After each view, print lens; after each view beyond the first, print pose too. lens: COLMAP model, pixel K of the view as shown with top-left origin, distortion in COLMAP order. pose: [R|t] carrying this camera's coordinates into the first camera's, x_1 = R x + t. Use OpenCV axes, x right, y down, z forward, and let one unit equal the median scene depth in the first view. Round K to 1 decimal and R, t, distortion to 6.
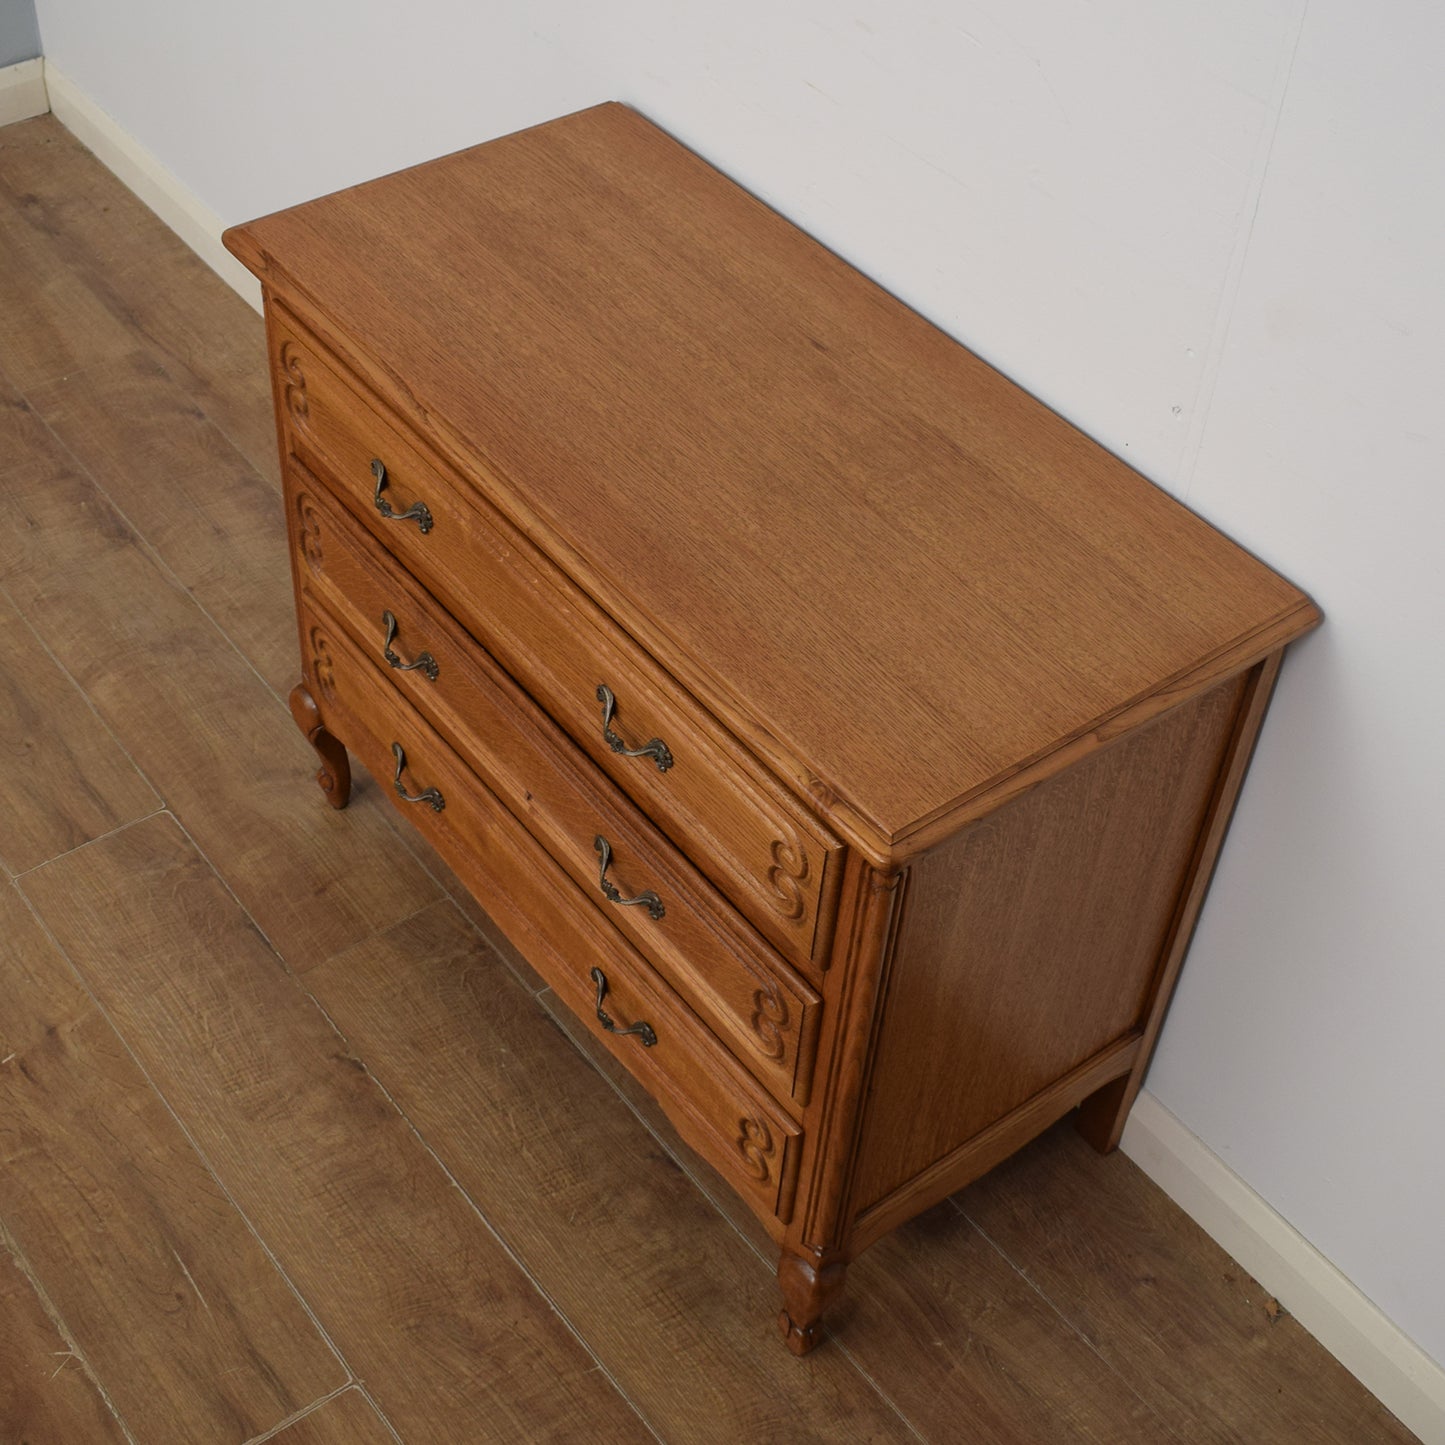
lens RADIAL K [[2112.6, 0, 703.8], [0, 2112.6, 665.0], [0, 0, 1]] dist [-0.094215, 0.000000]
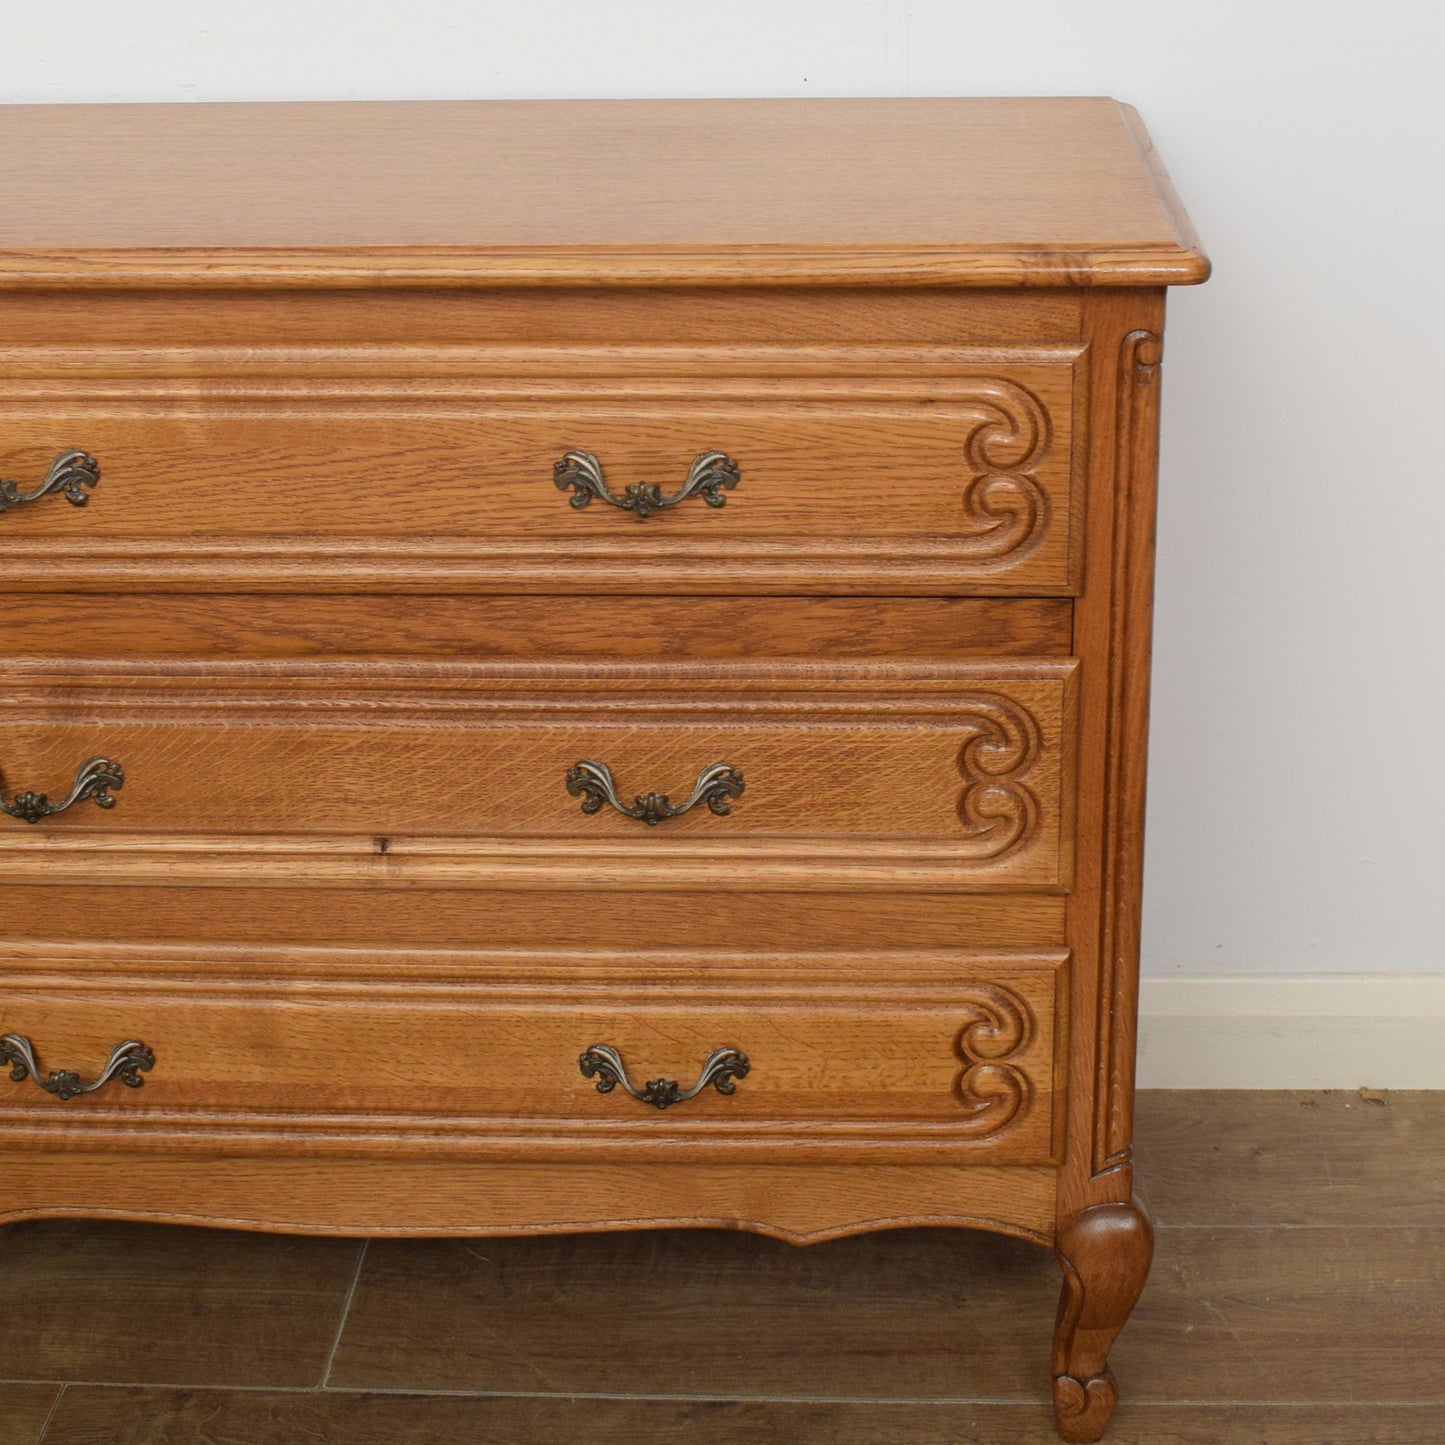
lens RADIAL K [[2650.9, 0, 786.9], [0, 2650.9, 453.5], [0, 0, 1]] dist [-0.096054, 0.000000]
pose [[0.635833, -0.289576, 0.715445, -0.503705], [0.563016, 0.808073, -0.173298, 0.161928], [-0.527948, 0.512995, 0.676835, 0.325223]]
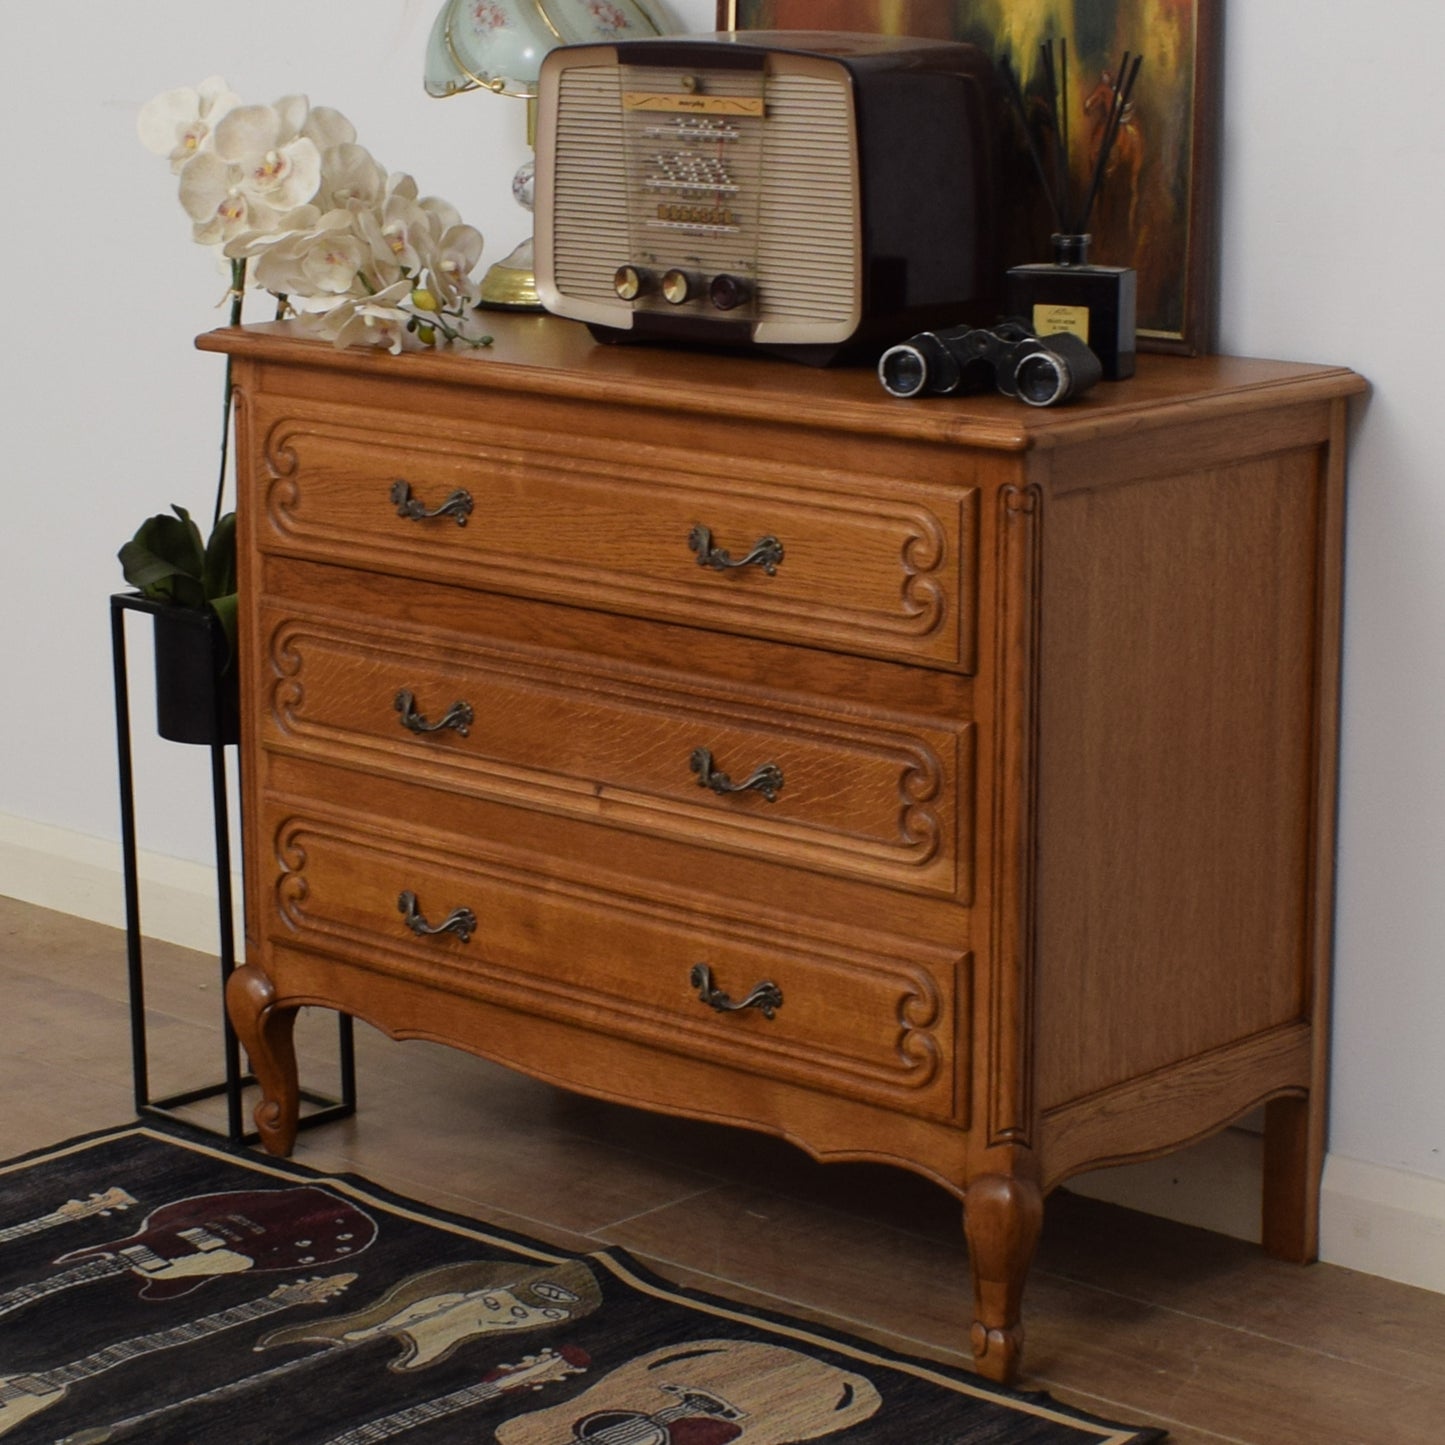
lens RADIAL K [[4103.2, 0, 671.4], [0, 4103.2, 658.0], [0, 0, 1]] dist [-0.076289, 0.000000]
pose [[0.985444, -0.083644, 0.148001, -0.292132], [0.149641, 0.839920, -0.521672, 0.891032], [-0.080674, 0.536226, 0.840211, -0.496279]]
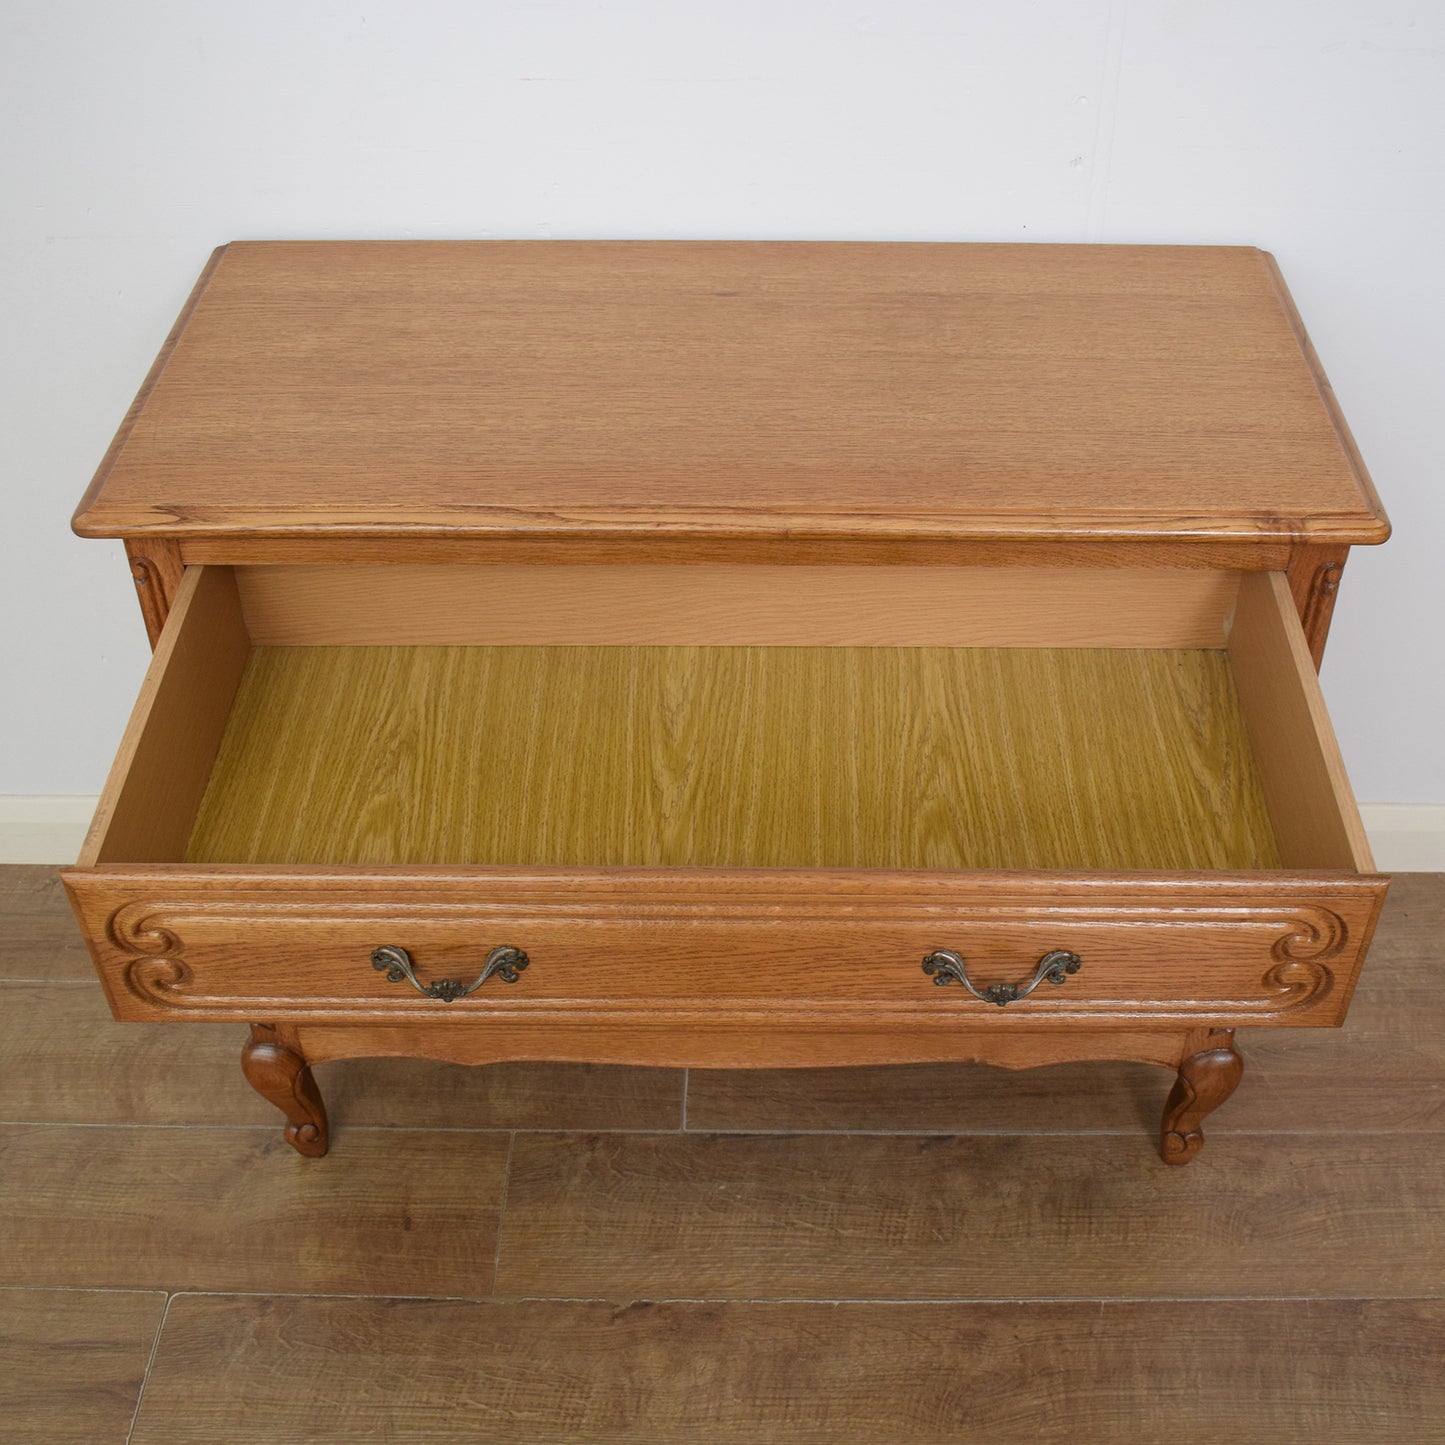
lens RADIAL K [[1912.5, 0, 786.8], [0, 1912.5, 776.1], [0, 0, 1]] dist [-0.102447, 0.000000]
pose [[0.610238, -0.552445, 0.567816, -0.492589], [0.564750, 0.806004, 0.177243, -0.101808], [-0.555579, 0.212514, 0.803847, 0.303452]]
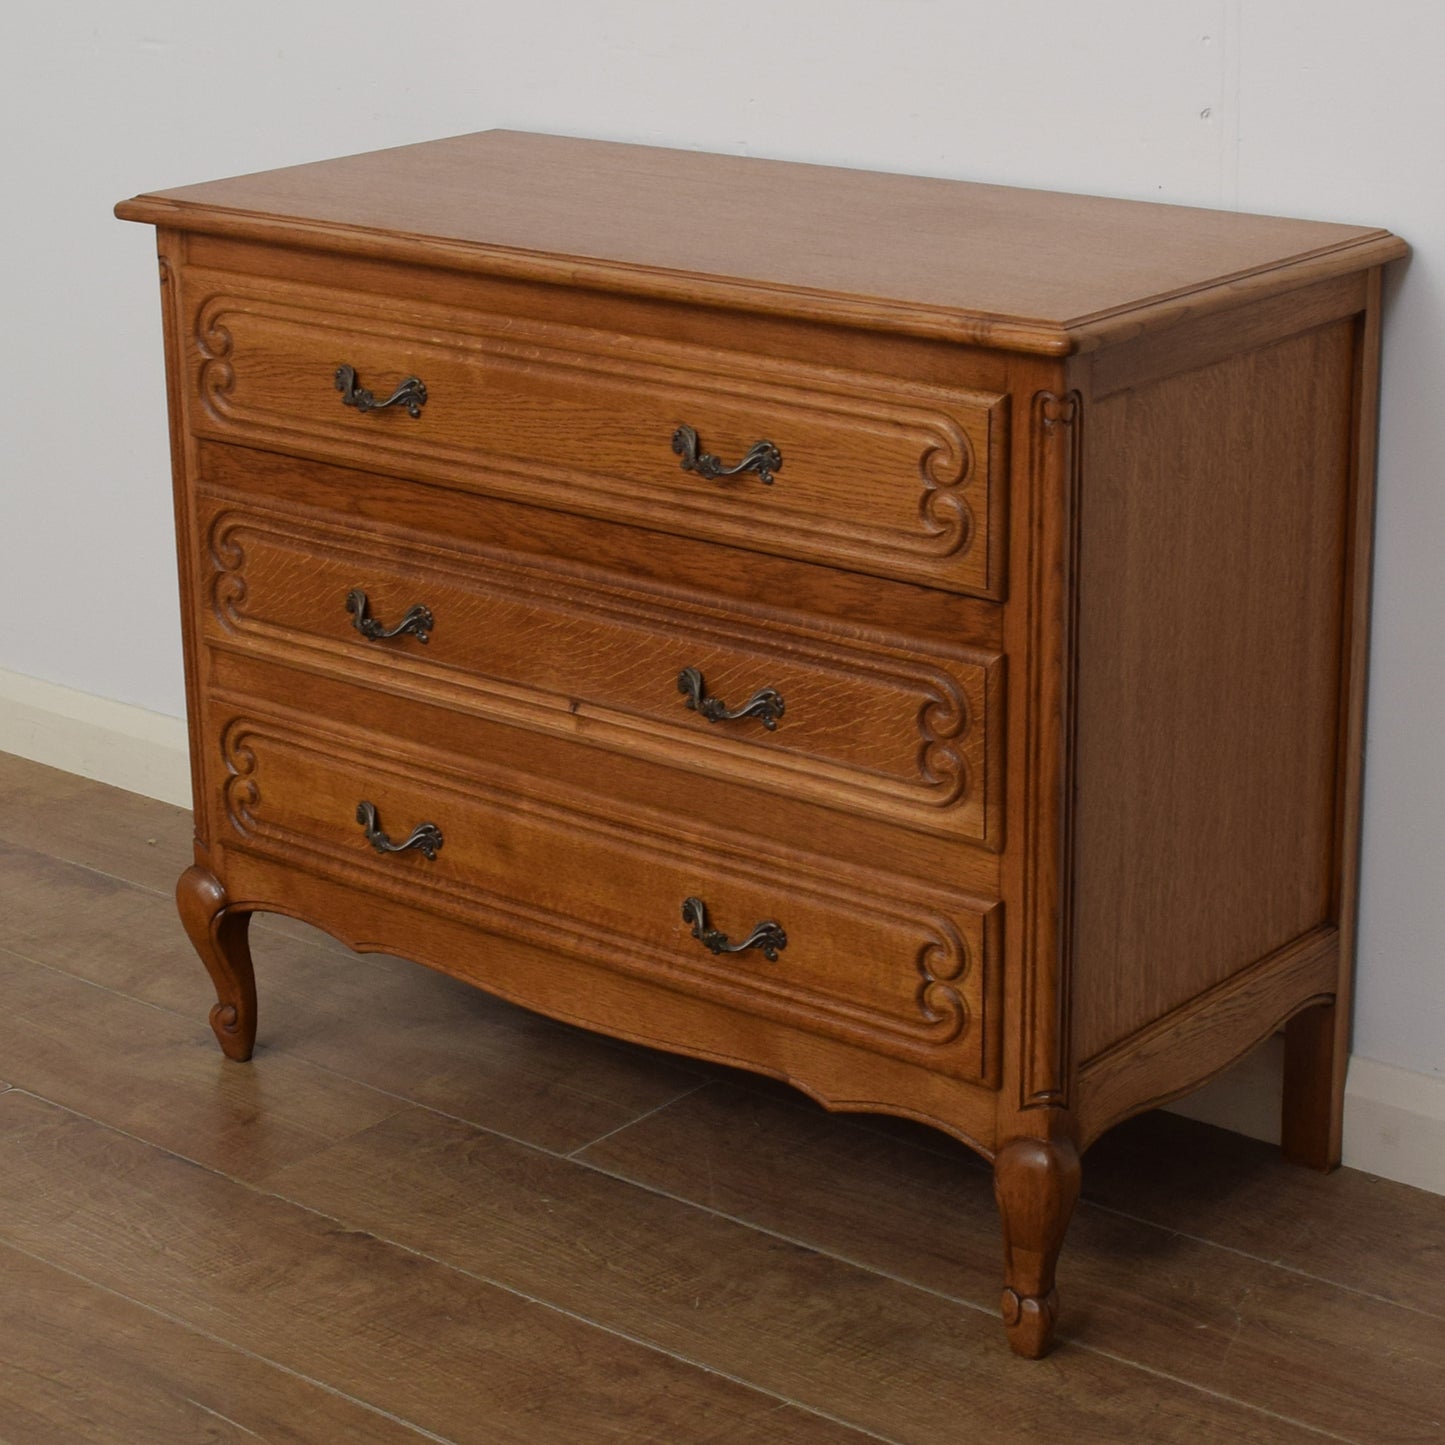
lens RADIAL K [[3356.1, 0, 703.7], [0, 3356.1, 632.3], [0, 0, 1]] dist [-0.100853, 0.000000]
pose [[0.974527, -0.124394, 0.186609, -0.261973], [0.195089, 0.880626, -0.431785, 0.585587], [-0.110622, 0.457191, 0.882462, -0.184565]]
